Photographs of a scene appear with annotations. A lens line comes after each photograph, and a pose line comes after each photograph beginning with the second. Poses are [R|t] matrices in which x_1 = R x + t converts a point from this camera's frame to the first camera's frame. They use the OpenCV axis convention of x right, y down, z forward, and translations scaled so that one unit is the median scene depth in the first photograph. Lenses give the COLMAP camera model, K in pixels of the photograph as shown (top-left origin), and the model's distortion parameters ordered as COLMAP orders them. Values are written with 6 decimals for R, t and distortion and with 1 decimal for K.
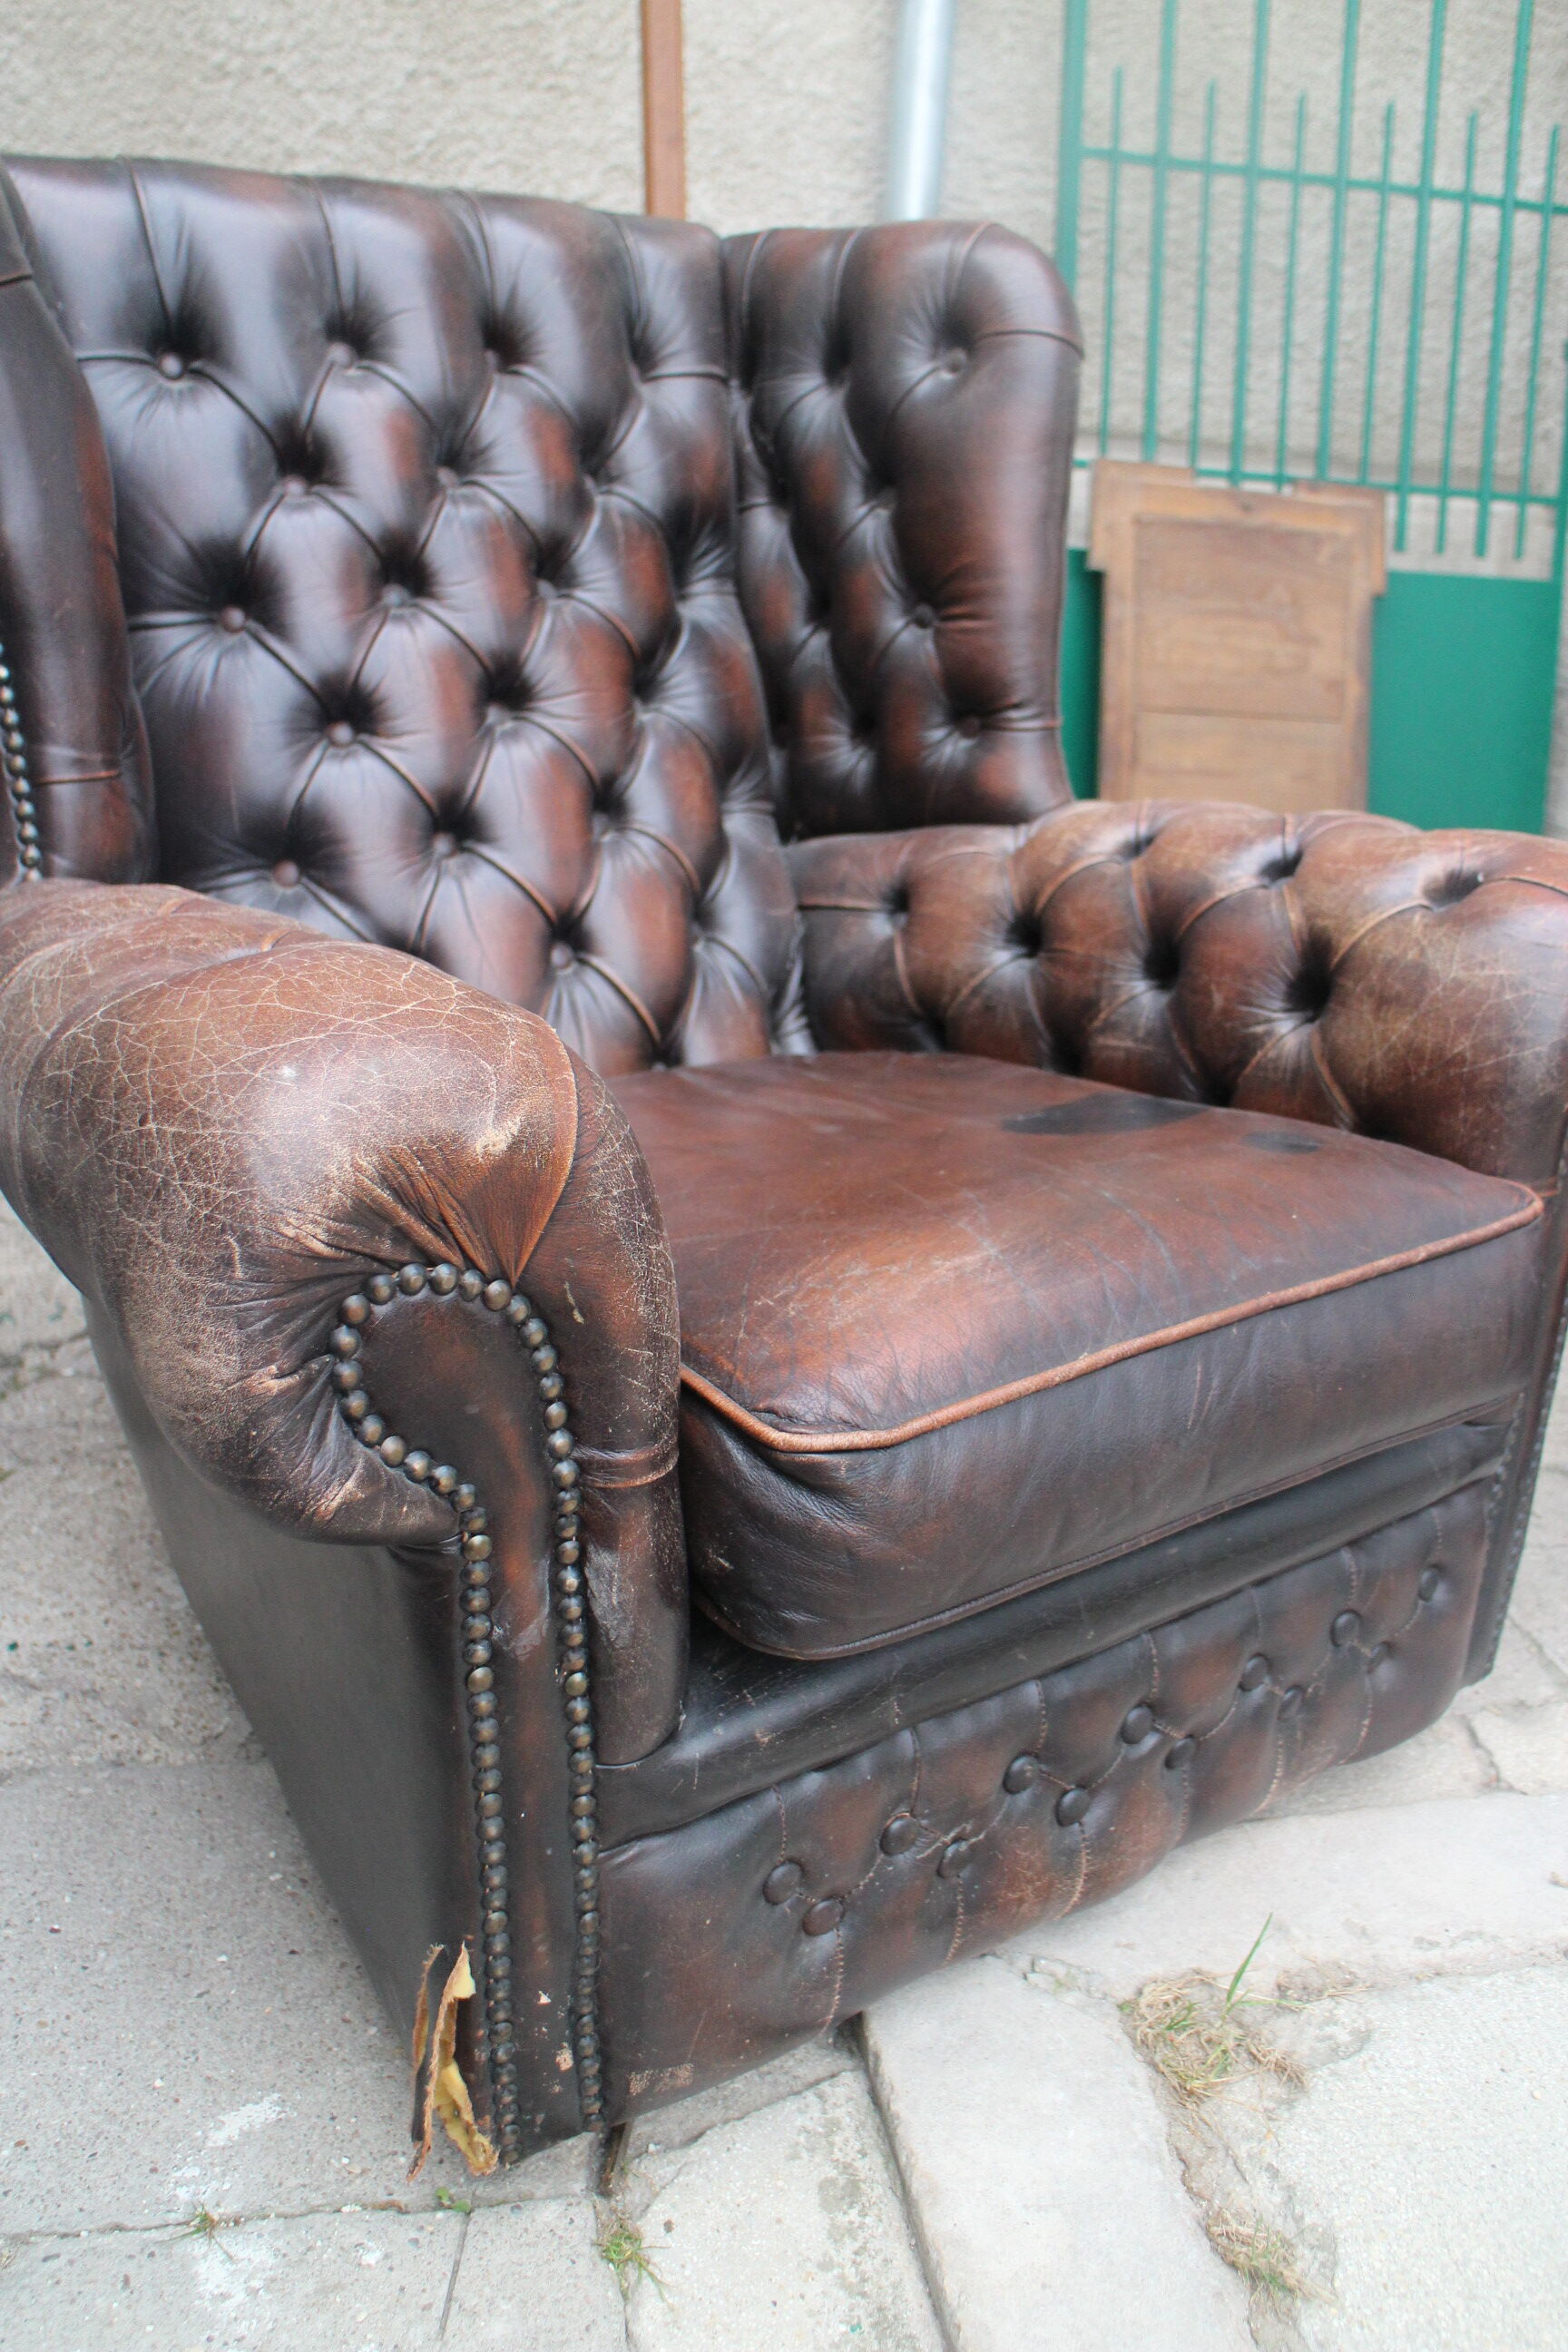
lens RADIAL K [[1895.4, 0, 811.4], [0, 1895.4, 1173.8], [0, 0, 1]] dist [-0.172607, 0.128899]
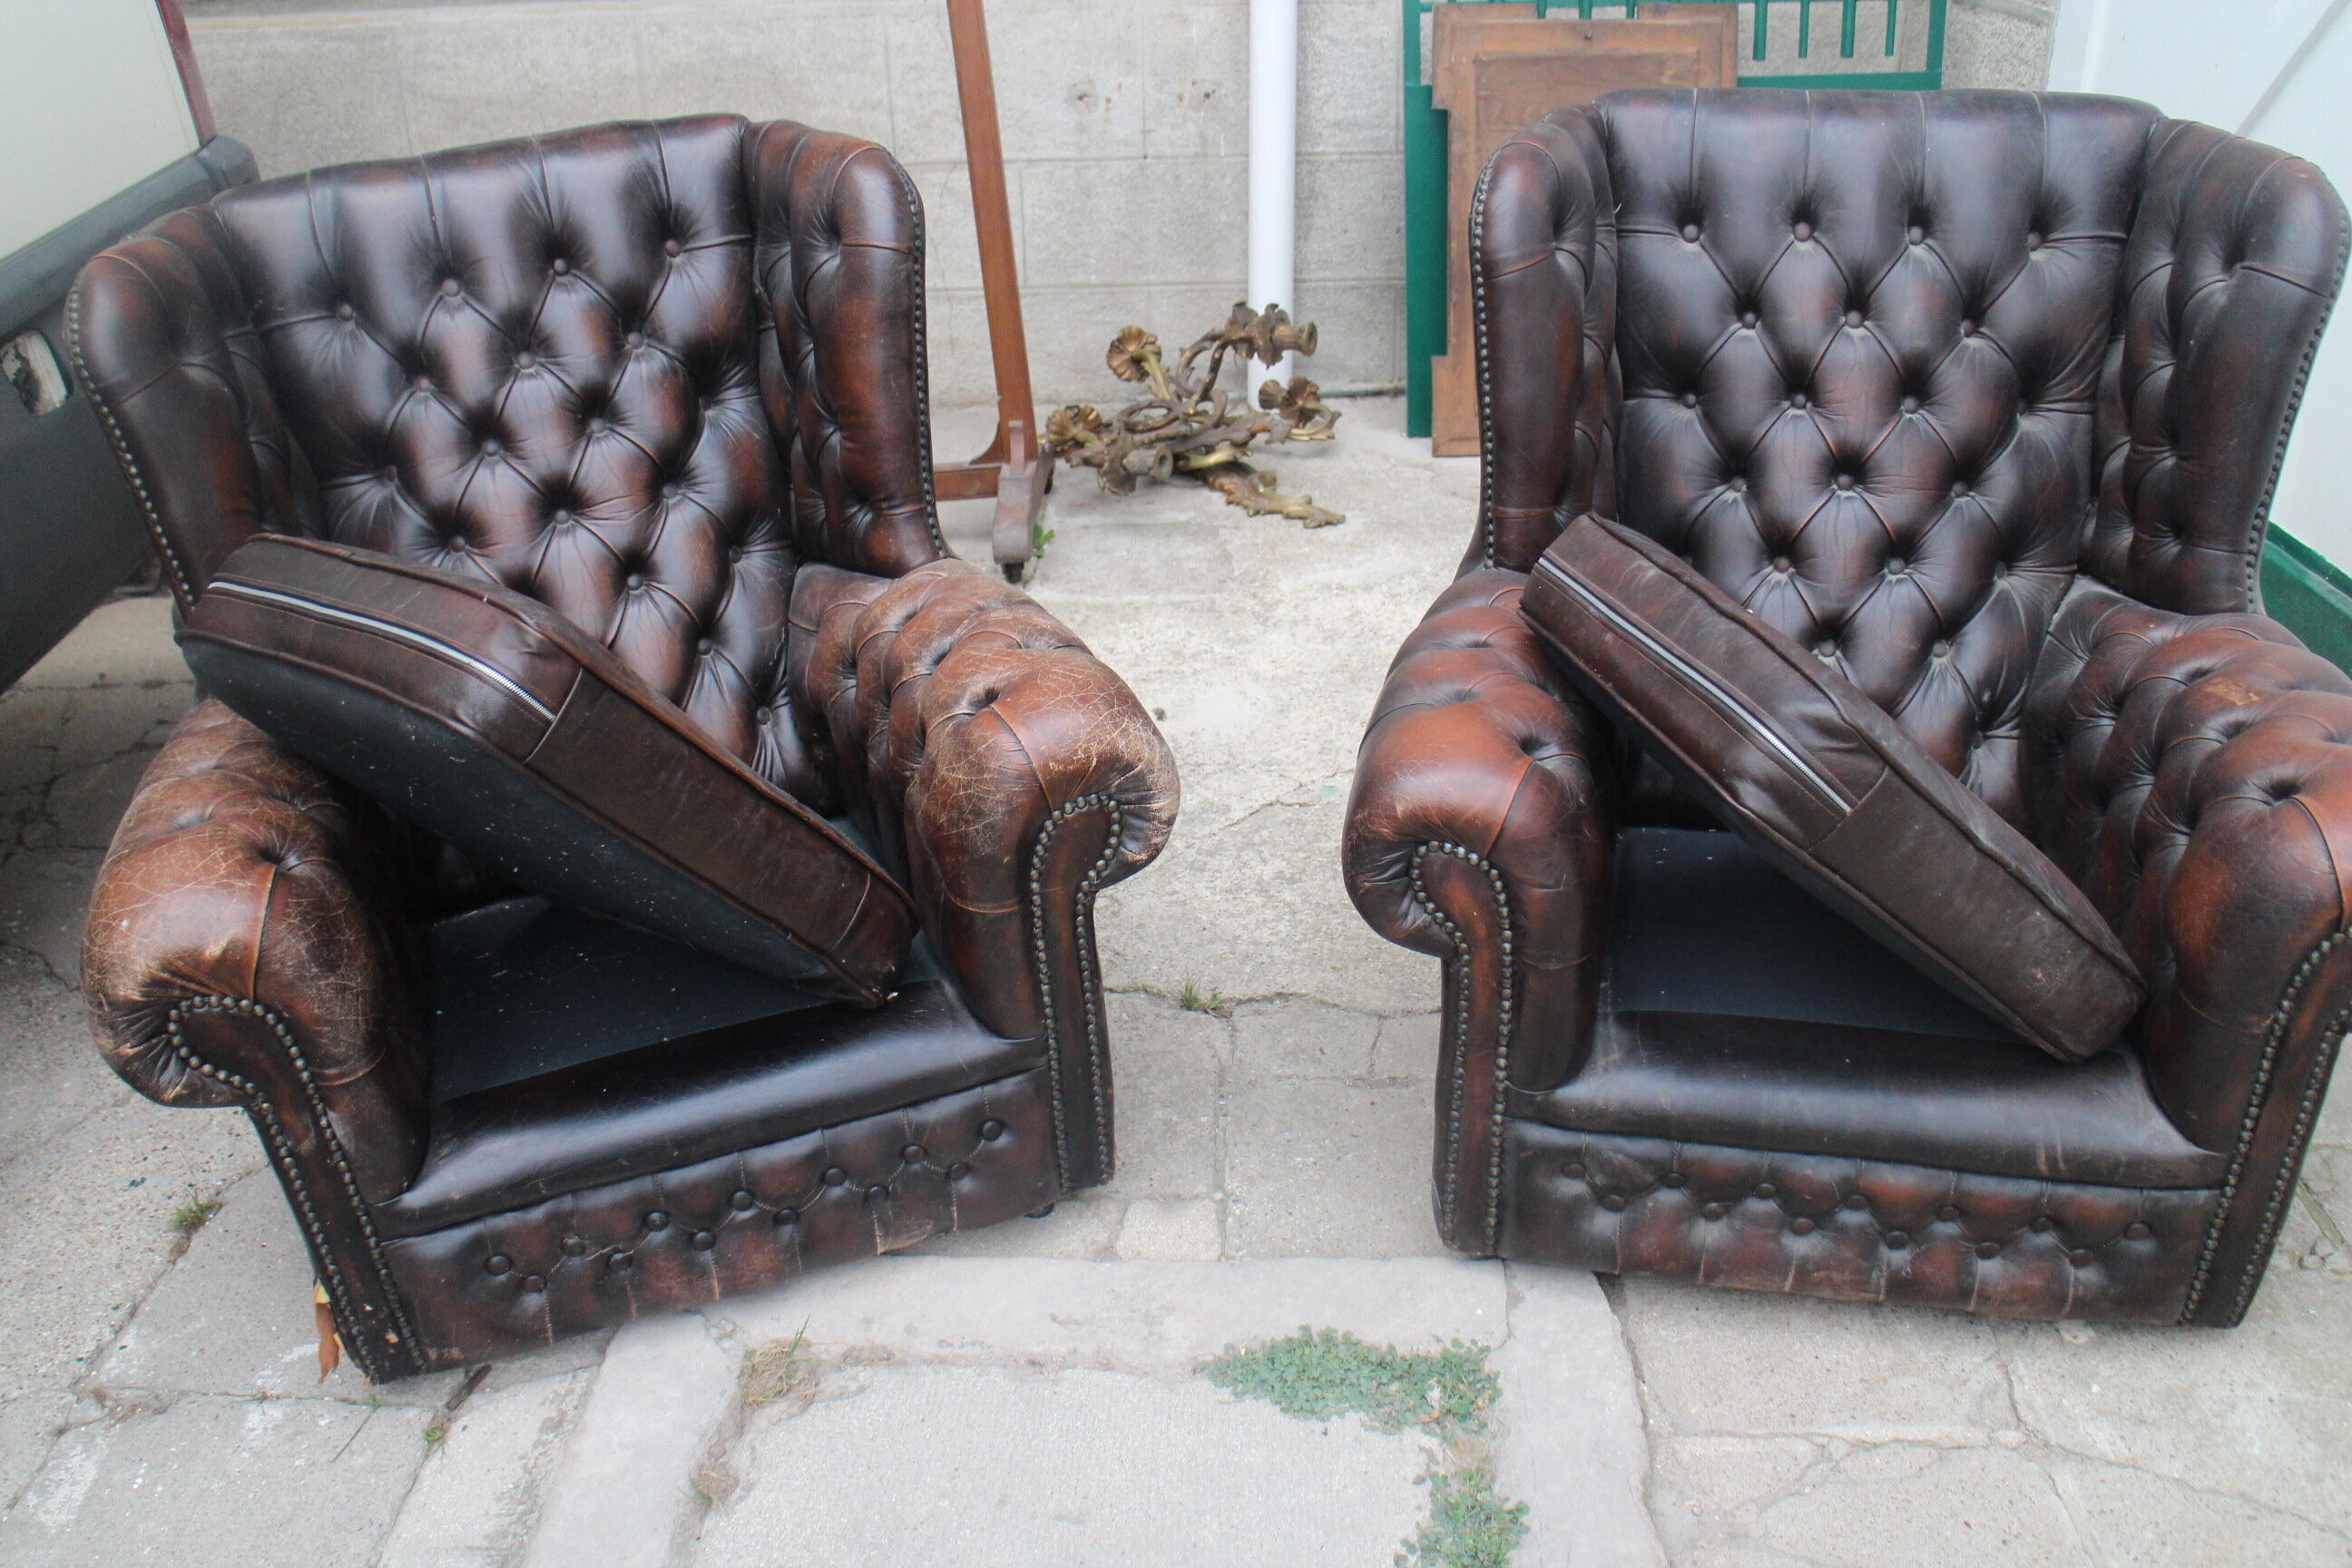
lens RADIAL K [[1909.6, 0, 1196.6], [0, 1909.6, 768.6], [0, 0, 1]] dist [-0.164402, 0.122663]
pose [[0.967101, 0.032340, -0.252328, 1.026702], [0.008814, 0.987031, 0.160285, -0.394520], [0.254239, -0.157236, 0.954274, -0.535365]]
